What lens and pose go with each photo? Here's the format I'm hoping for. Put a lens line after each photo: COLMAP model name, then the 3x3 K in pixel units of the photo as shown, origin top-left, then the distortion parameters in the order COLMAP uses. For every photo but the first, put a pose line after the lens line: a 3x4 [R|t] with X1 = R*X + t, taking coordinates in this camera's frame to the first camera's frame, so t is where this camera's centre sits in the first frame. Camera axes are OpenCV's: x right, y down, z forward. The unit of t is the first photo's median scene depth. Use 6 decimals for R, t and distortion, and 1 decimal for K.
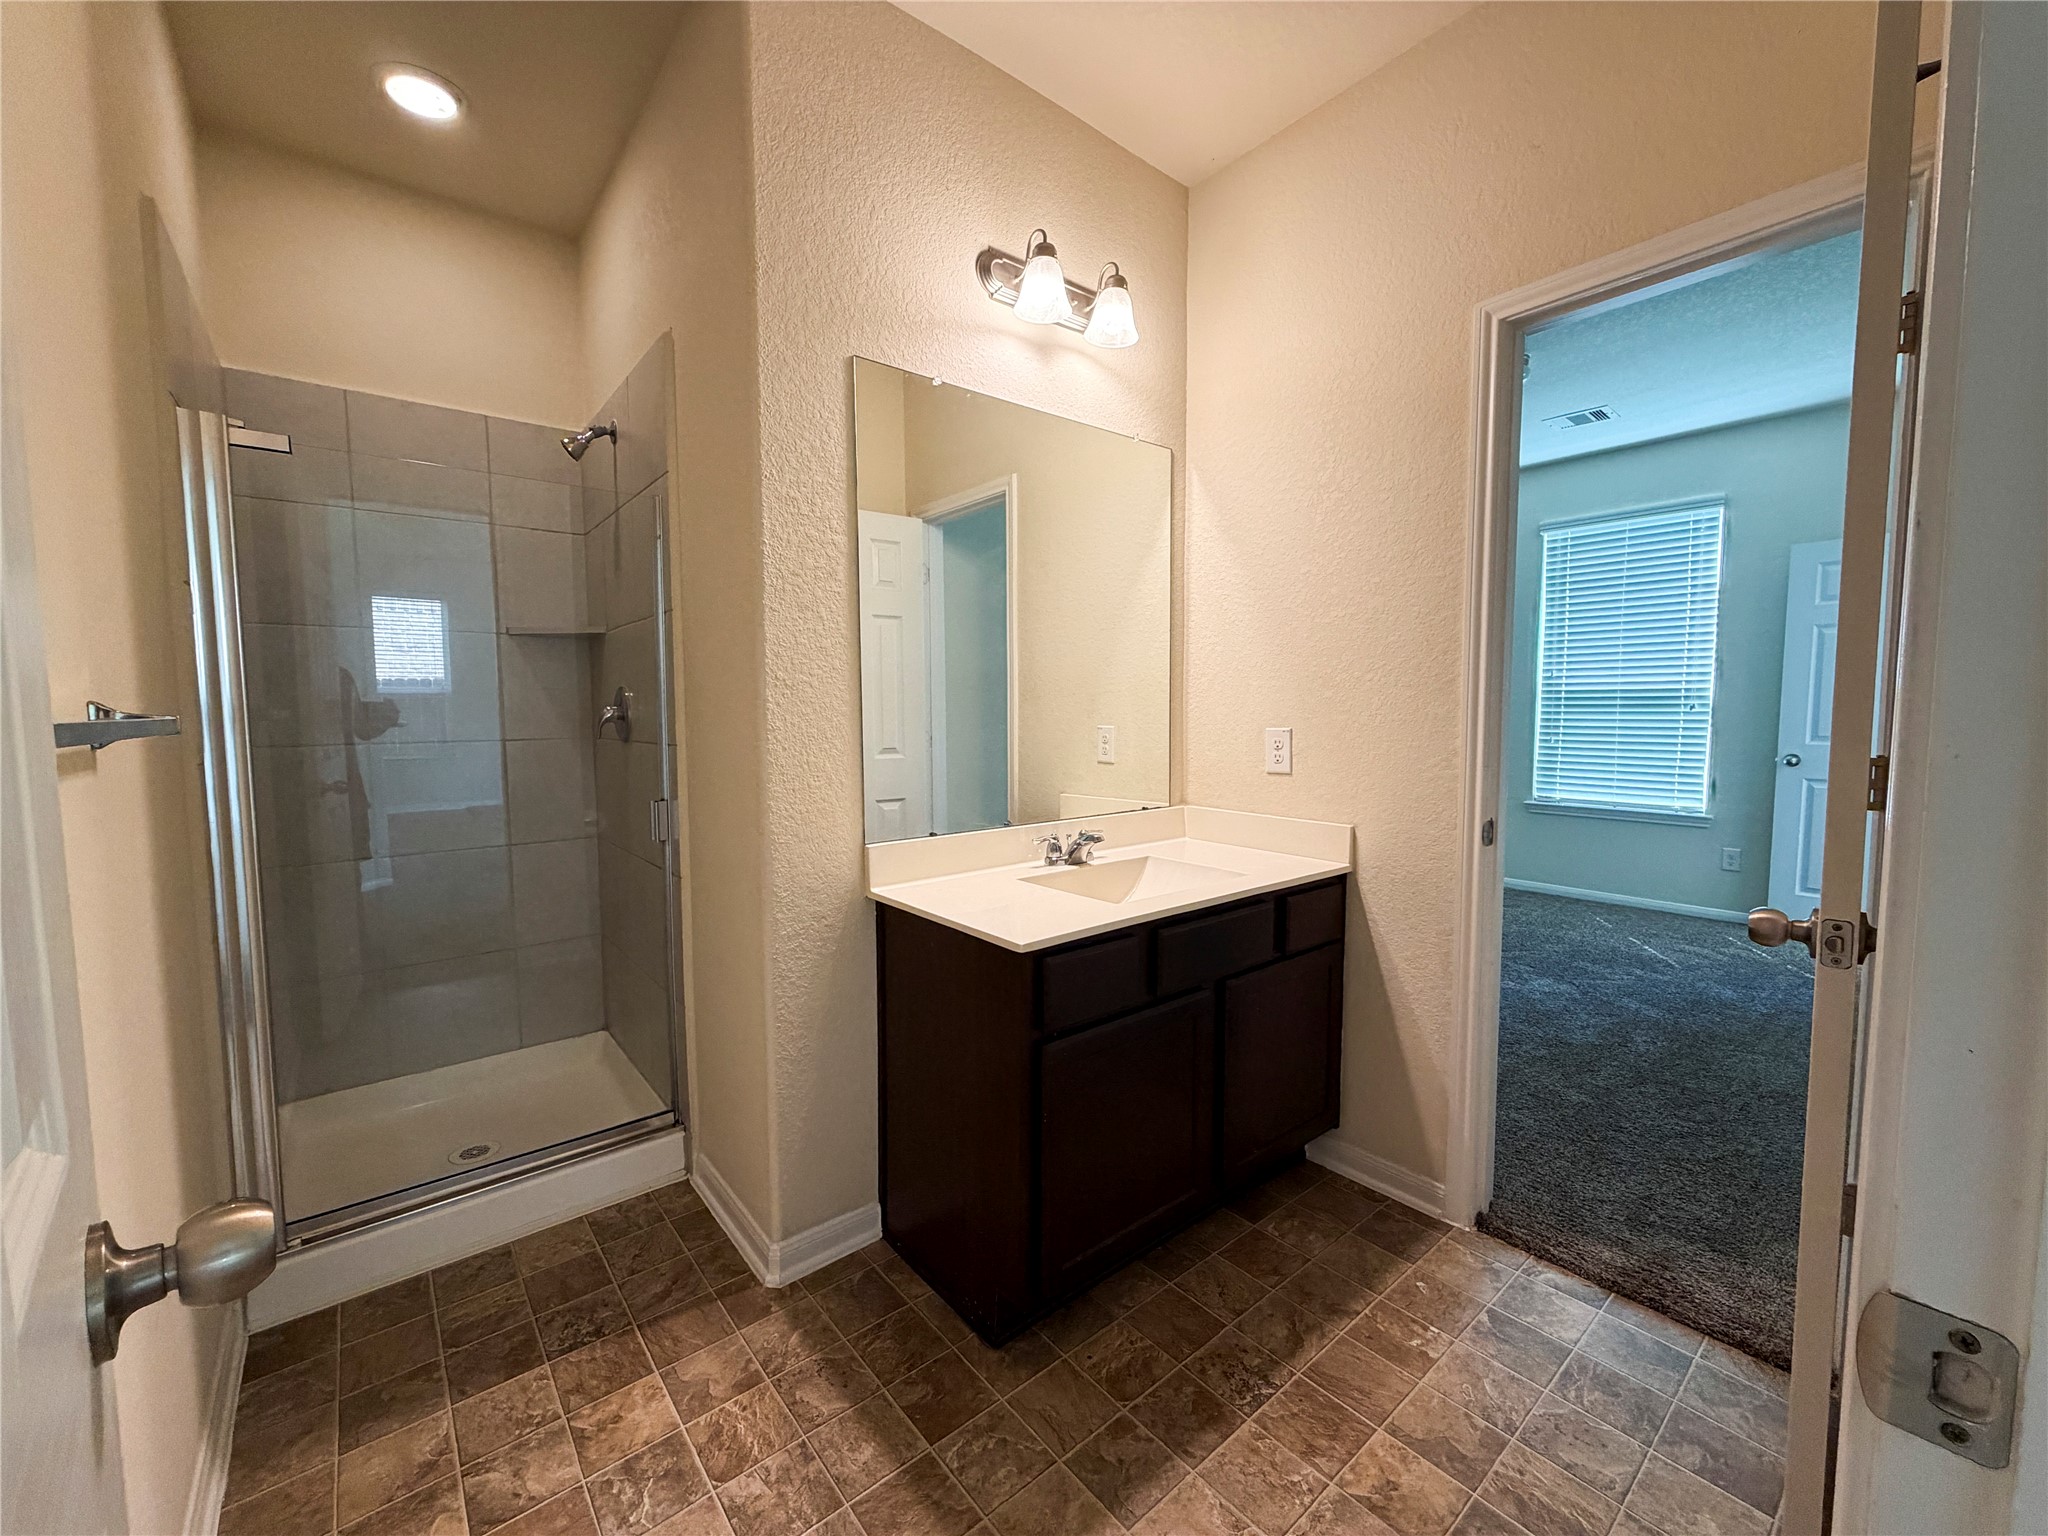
lens RADIAL K [[817.0, 0, 1023.4], [0, 817.0, 768.2], [0, 0, 1]] dist [-0.000470, -0.000191]
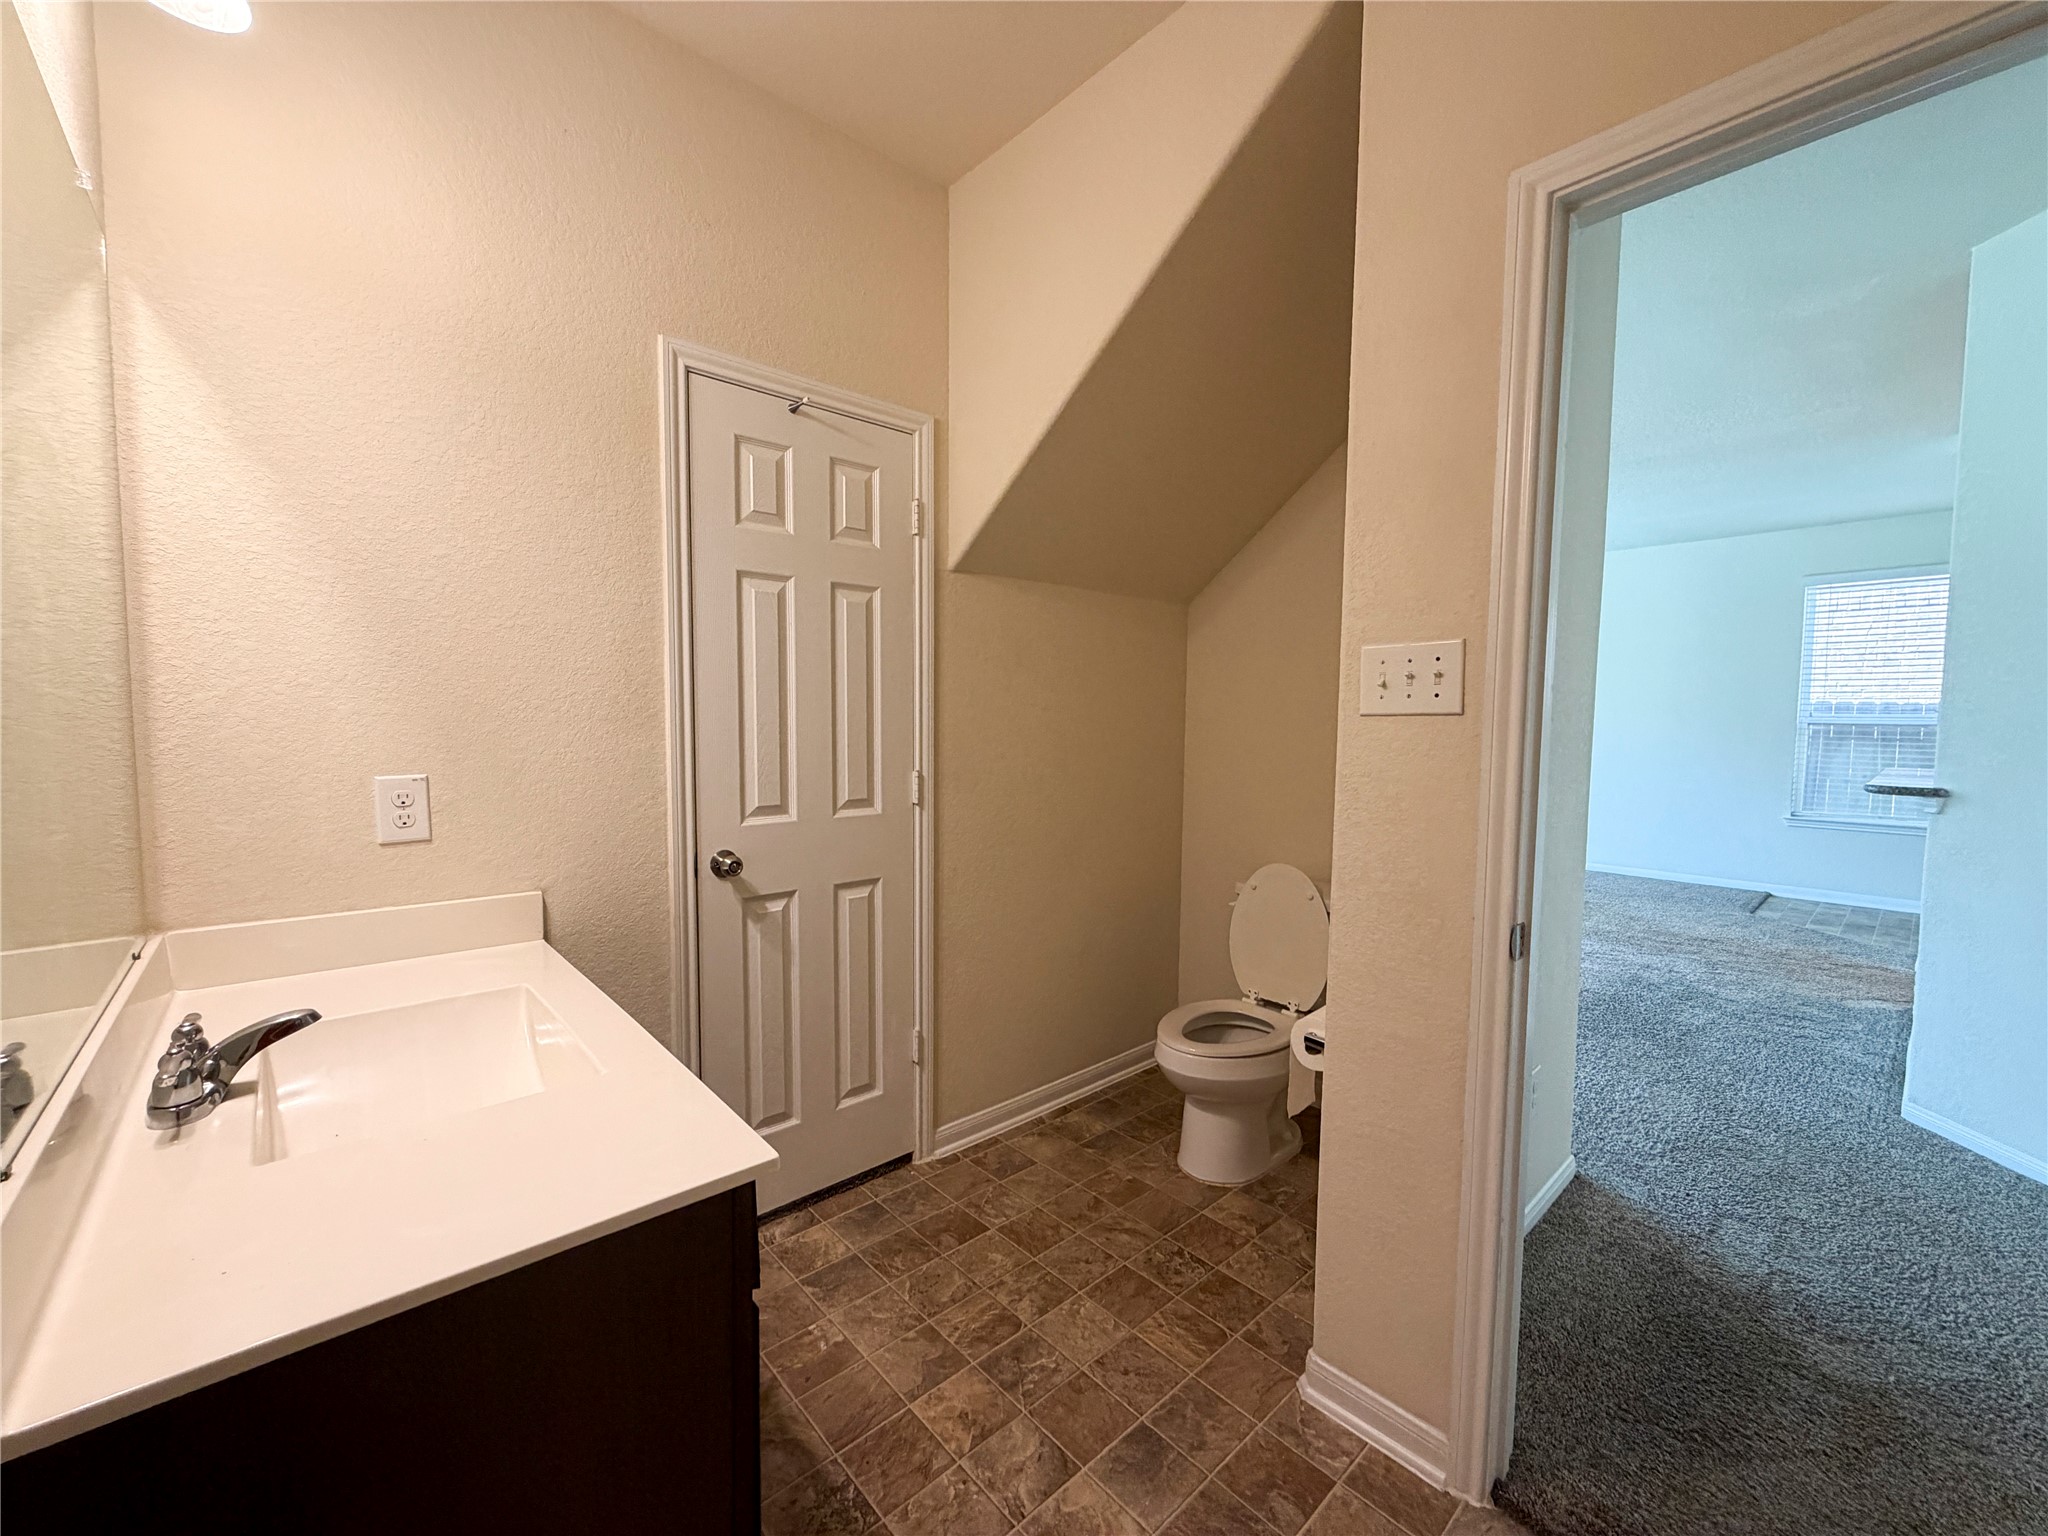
lens RADIAL K [[817.0, 0, 1013.8], [0, 817.0, 772.8], [0, 0, 1]] dist [-0.000470, -0.000191]
pose [[-0.037024, -0.057635, 0.997651, -0.612531], [0.068571, 0.995836, 0.060075, -0.091894], [-0.996959, 0.070634, -0.032918, 0.836985]]
